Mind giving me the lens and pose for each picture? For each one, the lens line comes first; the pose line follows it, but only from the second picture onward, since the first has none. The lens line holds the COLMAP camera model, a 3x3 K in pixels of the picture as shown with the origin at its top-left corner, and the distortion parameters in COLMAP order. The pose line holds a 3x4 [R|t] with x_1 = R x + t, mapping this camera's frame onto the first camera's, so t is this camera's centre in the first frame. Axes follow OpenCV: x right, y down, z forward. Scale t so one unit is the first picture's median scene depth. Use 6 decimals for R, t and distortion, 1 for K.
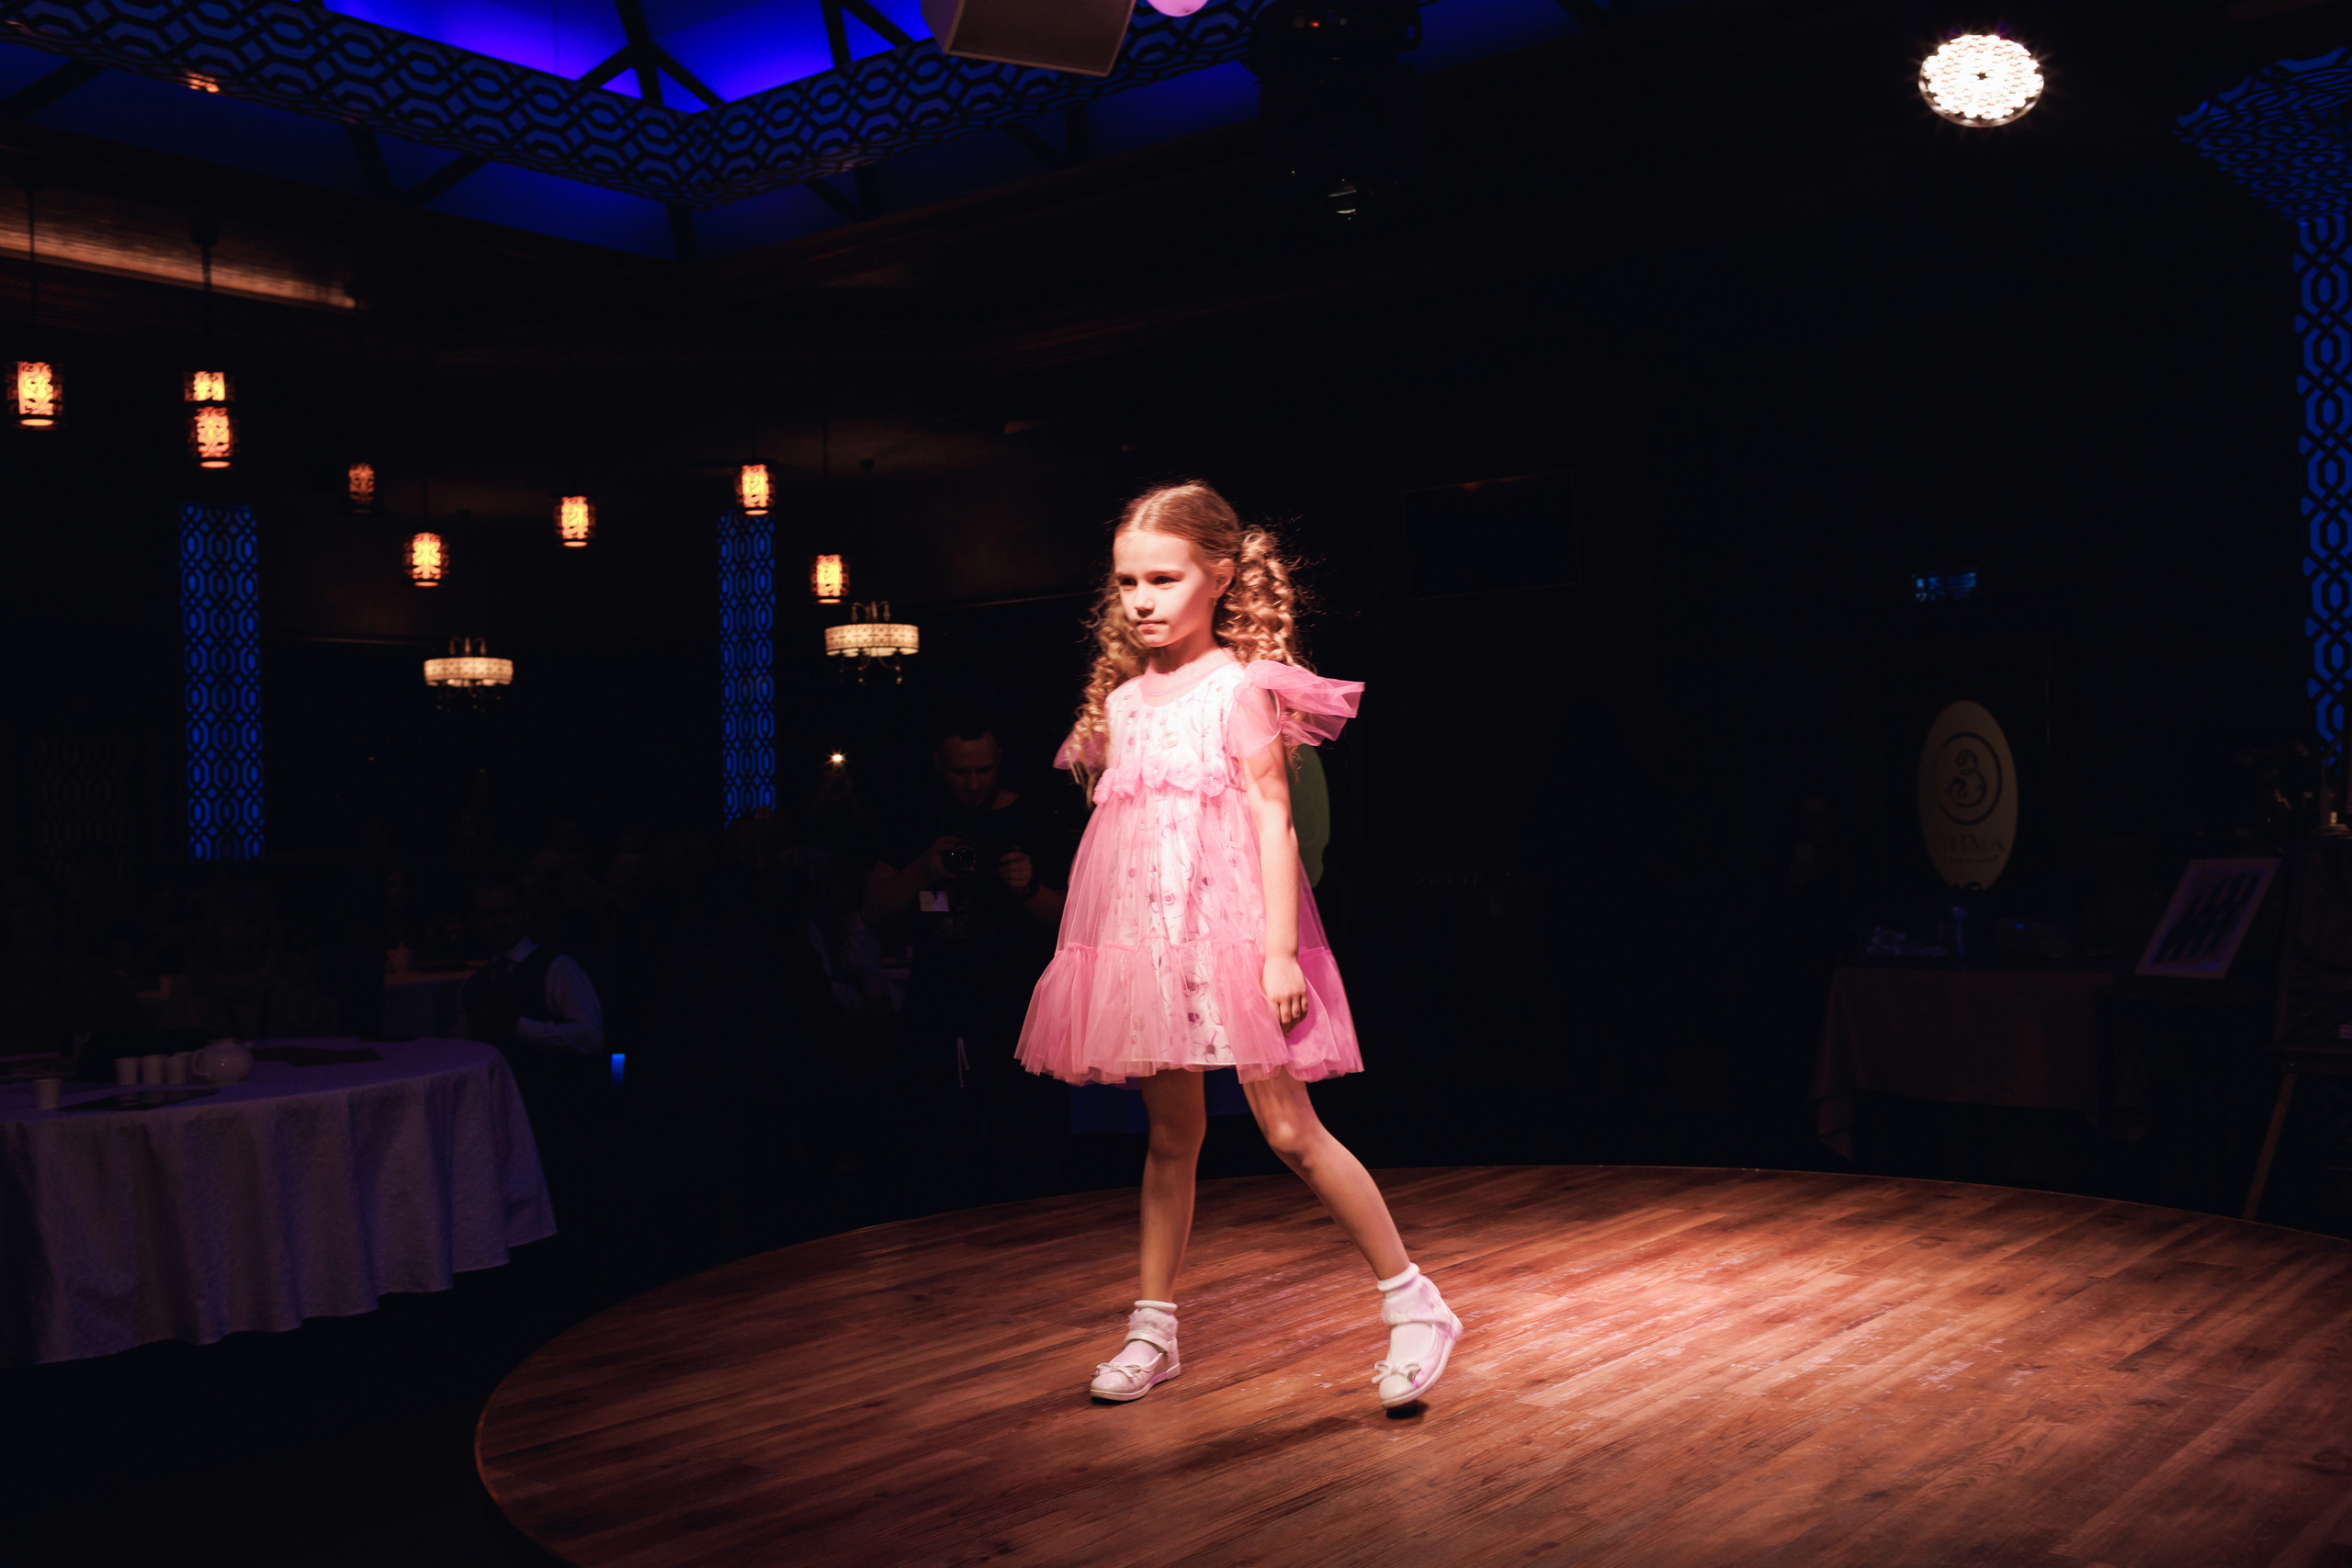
lens RADIAL K [[2236.1, 0, 1168.3], [0, 2236.1, 781.4], [0, 0, 1]] dist [0.009728, 0.001606]
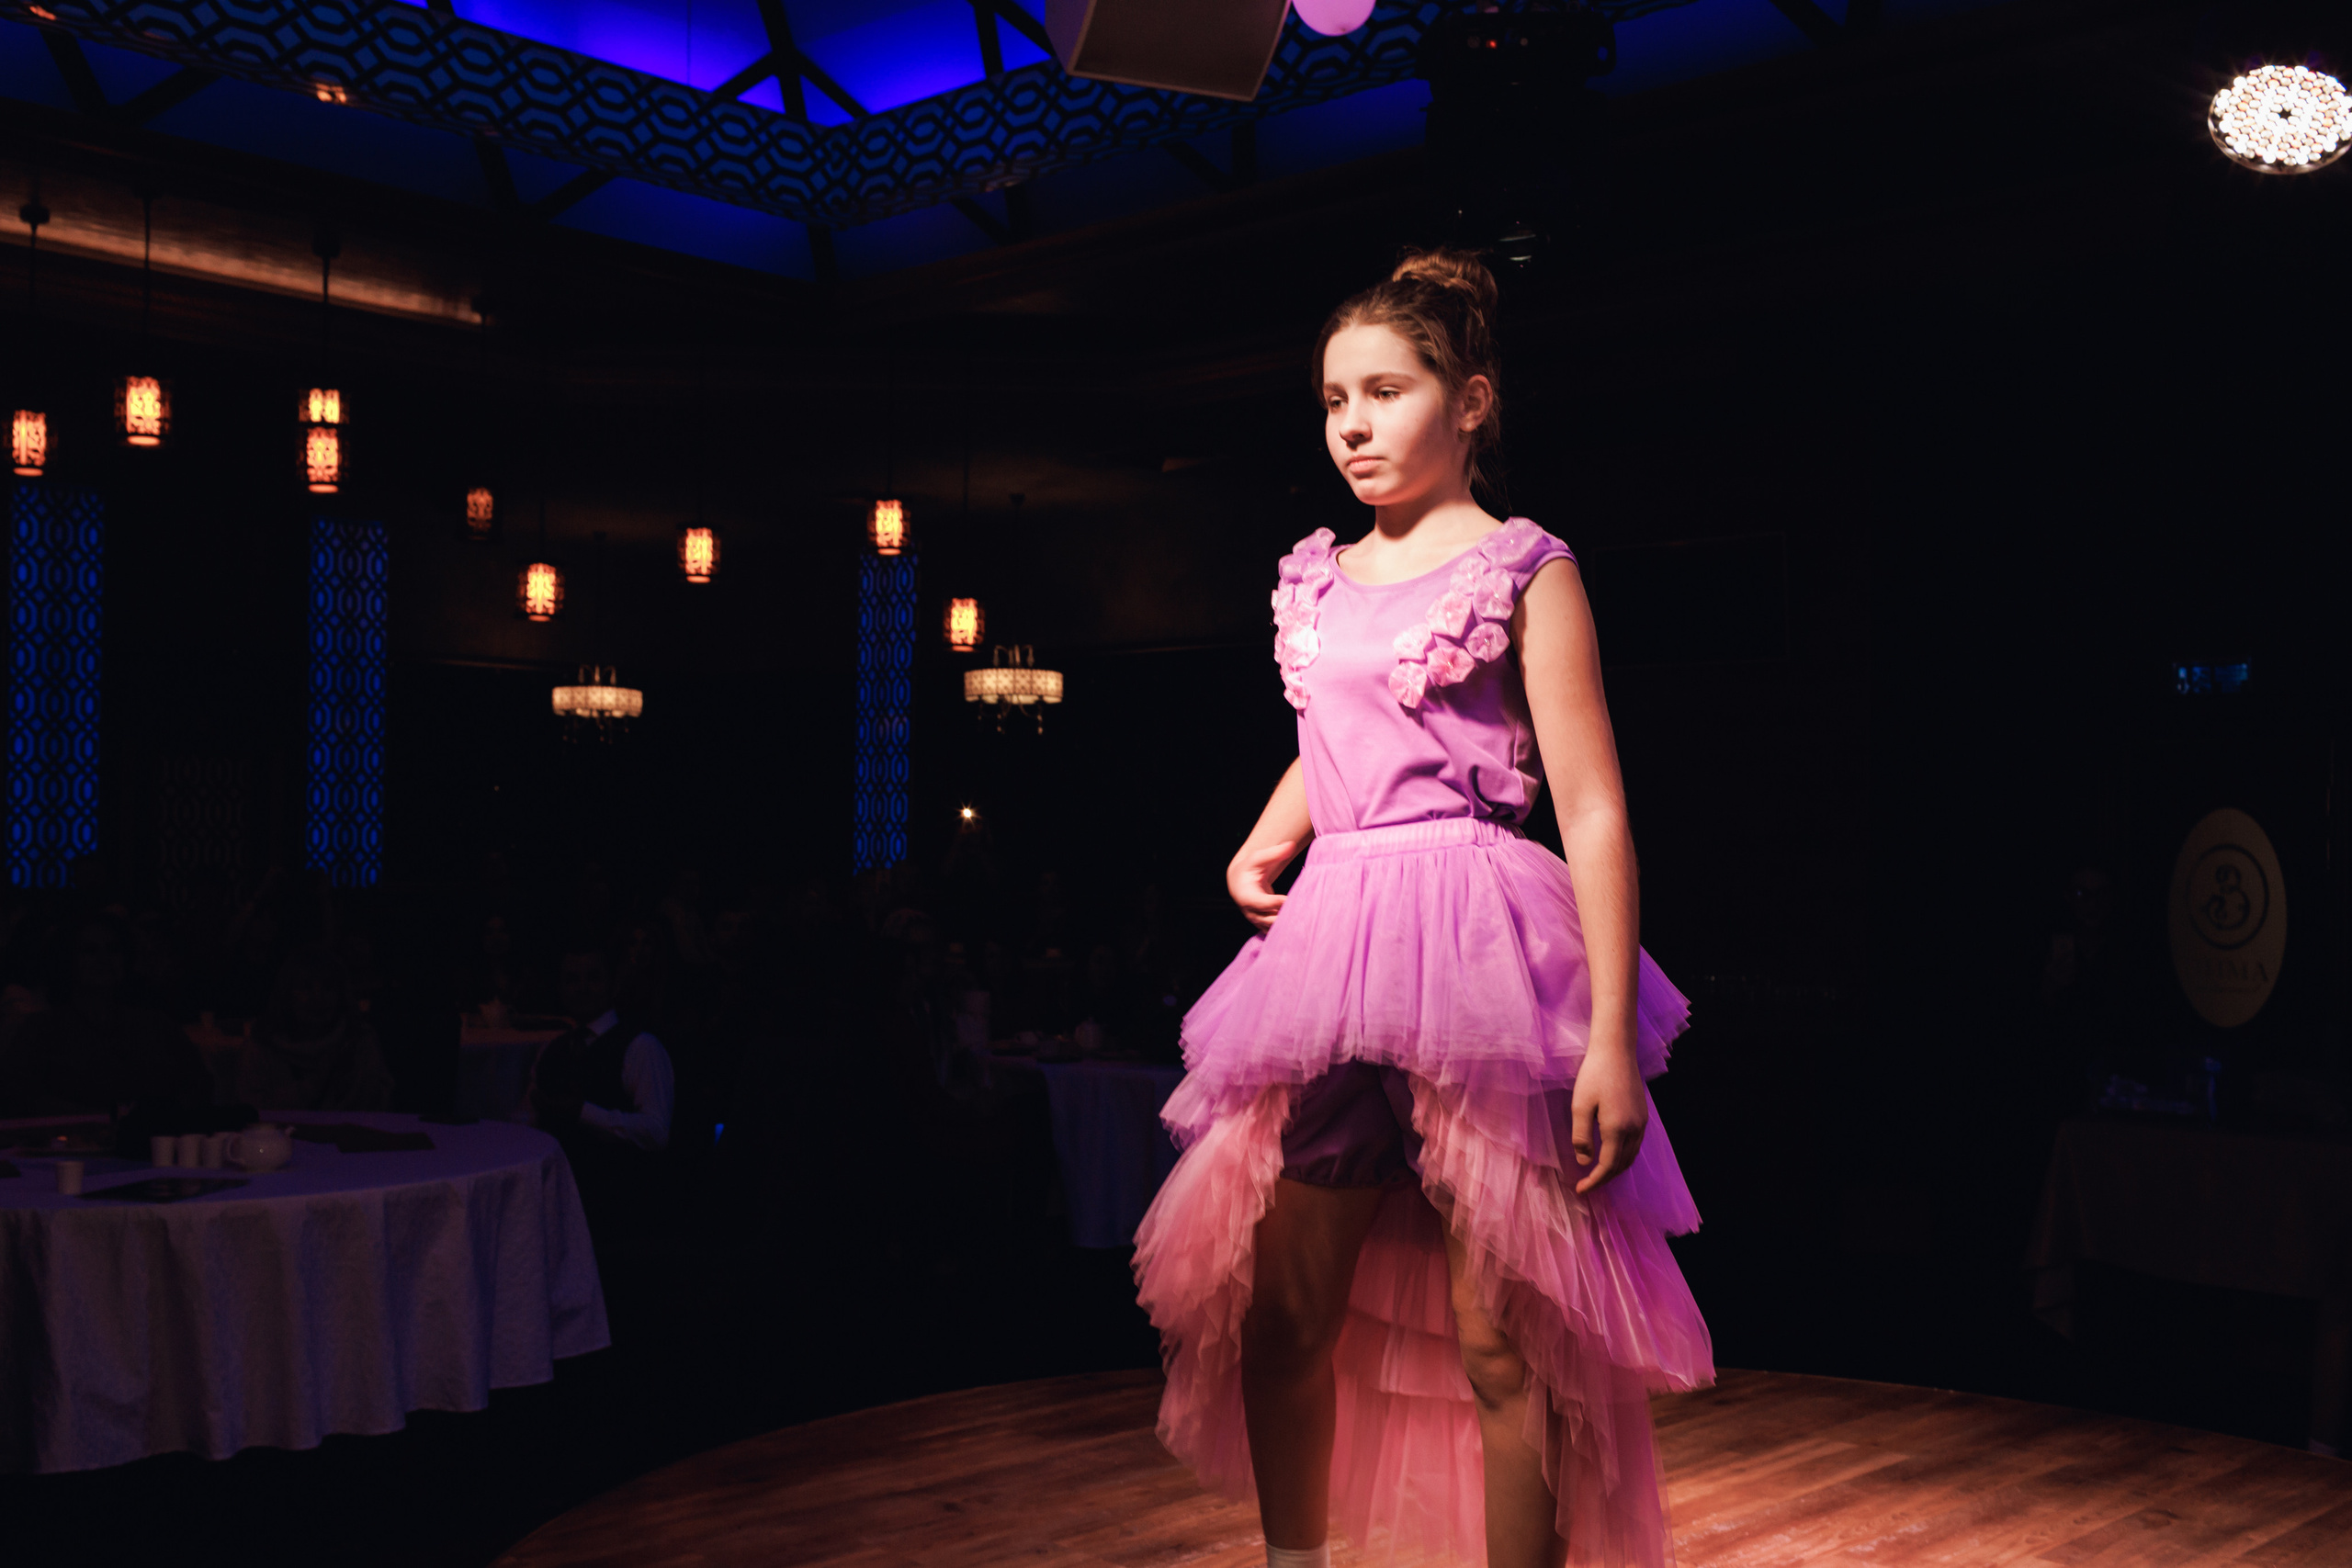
lens RADIAL K [[2358.7, 0, 1103.6], [0, 2358.7, 823.3], [0, 0, 1]] dist [0.002979, 0.014059]
pose [[0.993858, 0.043561, -0.101726, 0.020188], [-0.043488, 0.999050, 0.002930, -0.027436], [0.101757, 0.001512, 0.994808, 0.059417]]
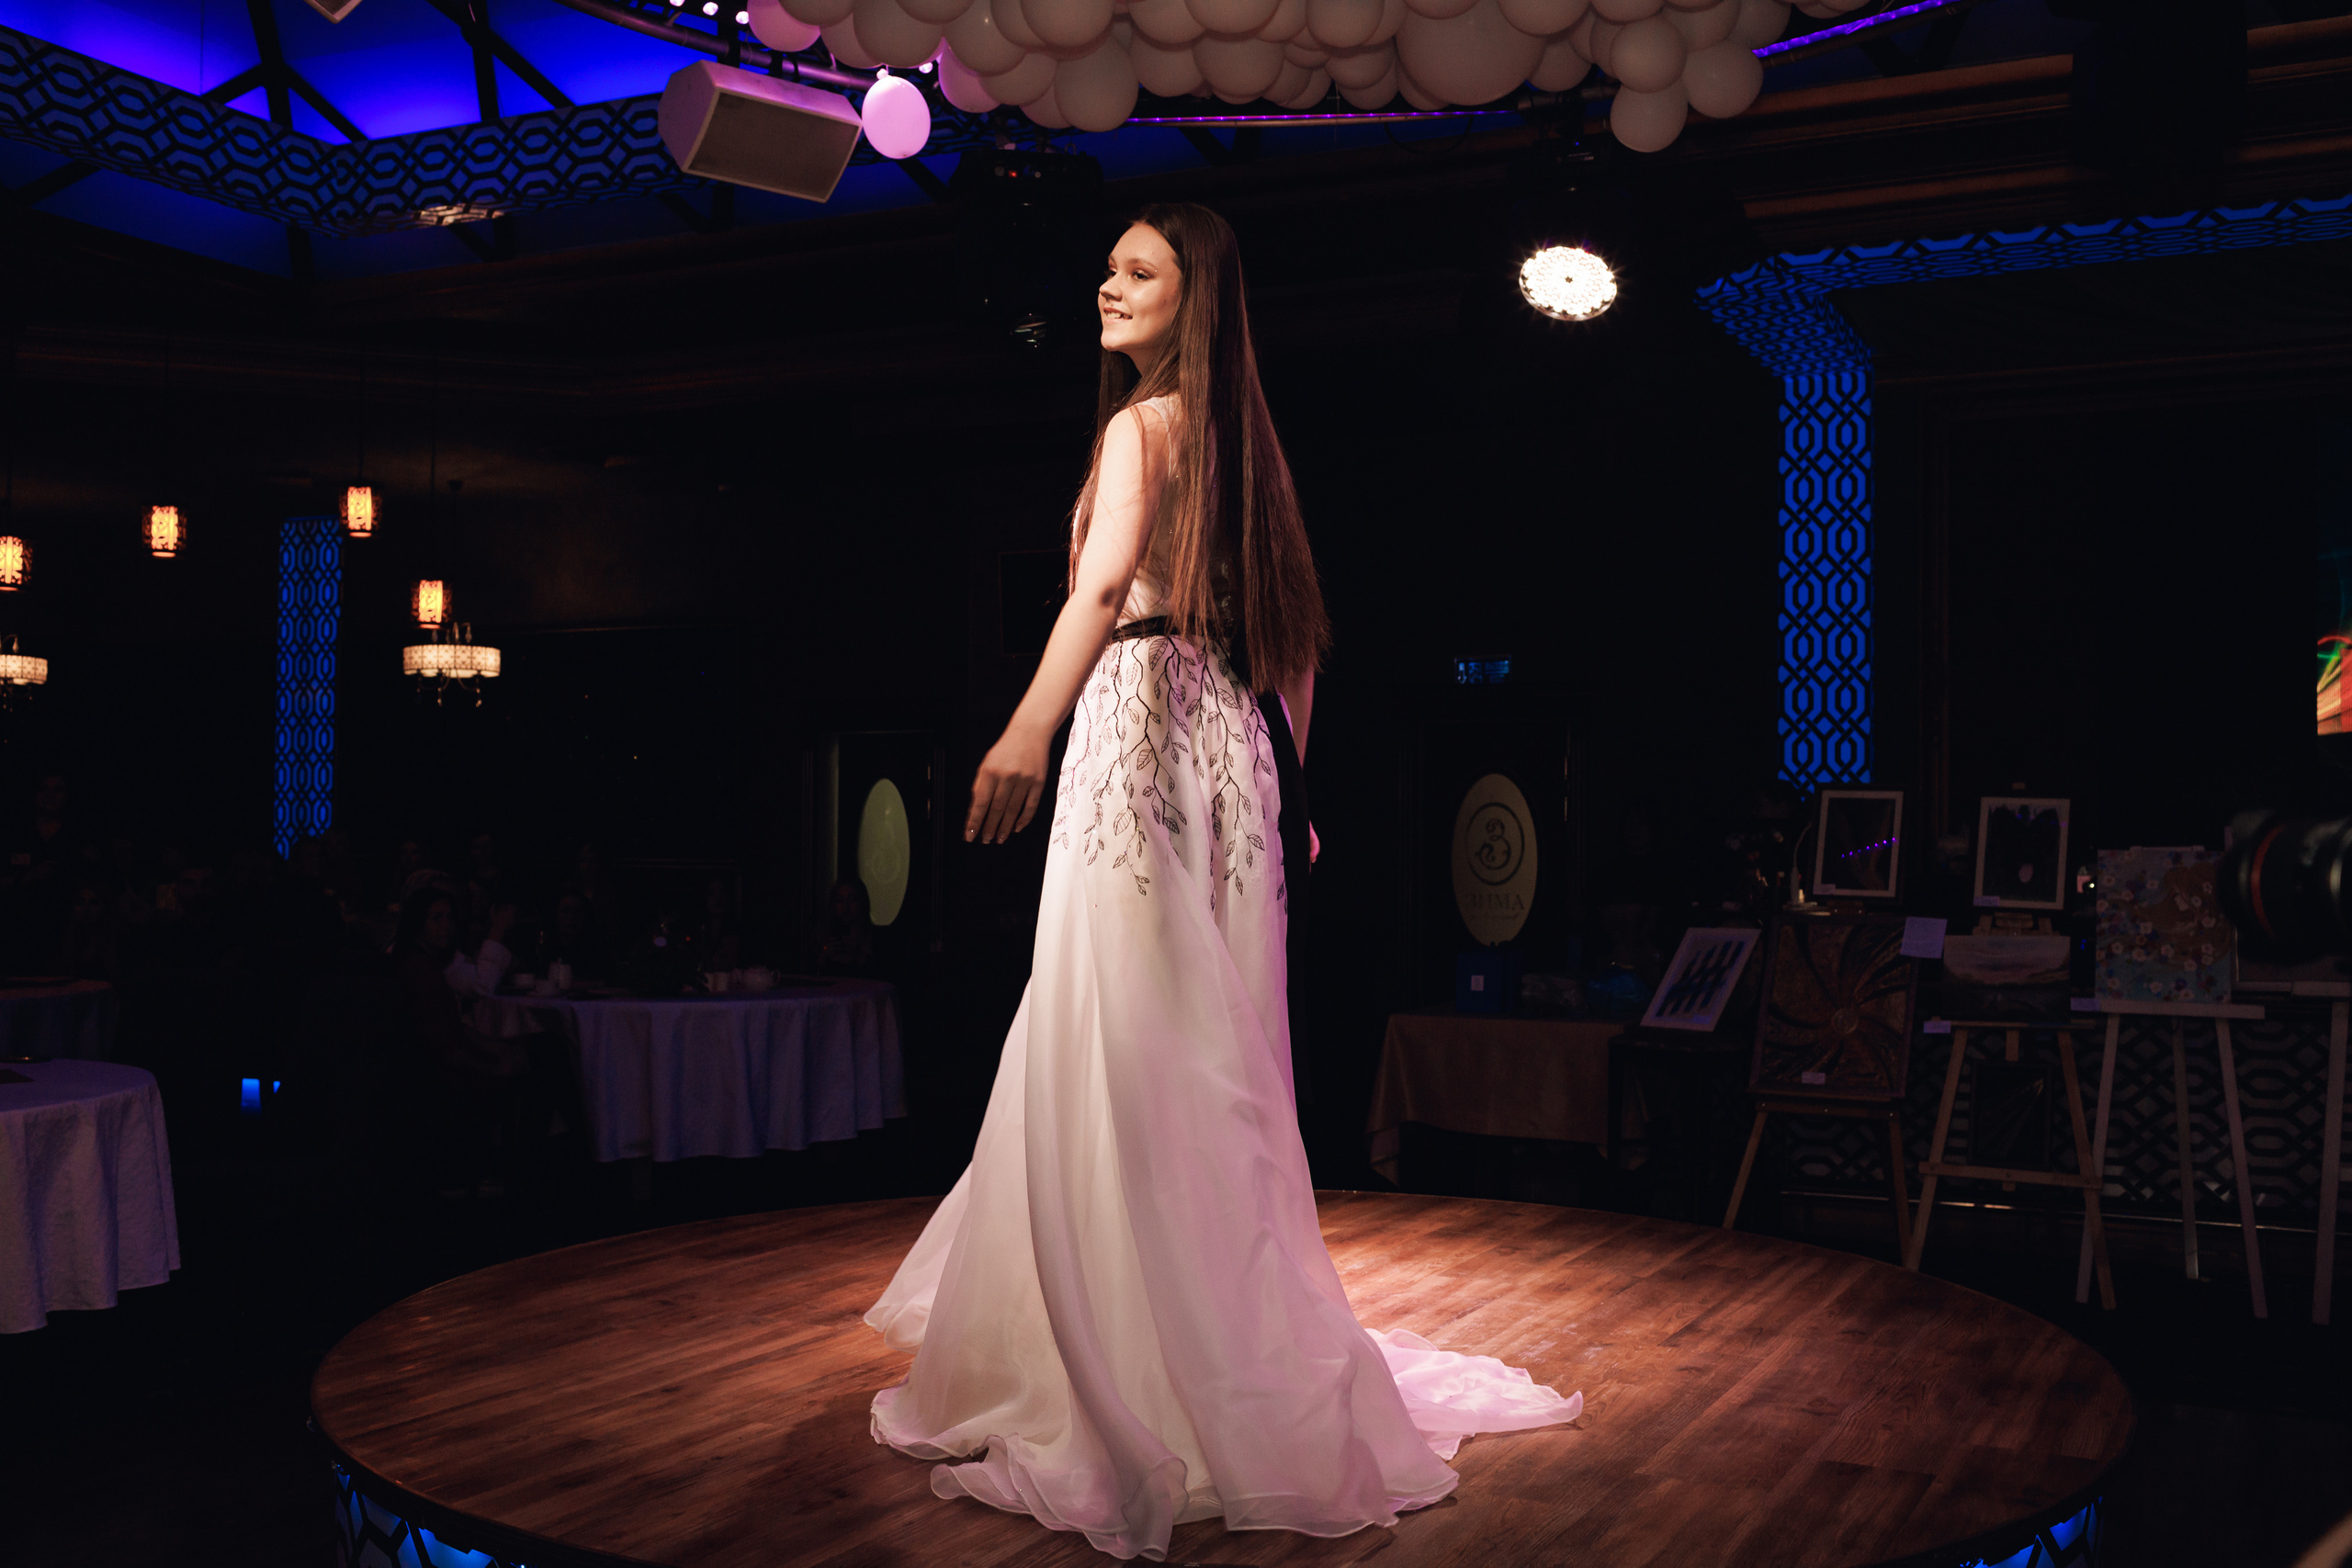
lens RADIAL K [[2231.5, 0, 1180.5], [0, 2231.5, 785.6], [0, 0, 1]] dist [0.003158, 0.011938]
pose [[0.975520, 0.041676, 0.215925, -0.074956], [-0.039394, 0.999113, -0.014860, -0.015463], [-0.216353, 0.005990, 0.976297, -0.104900]]
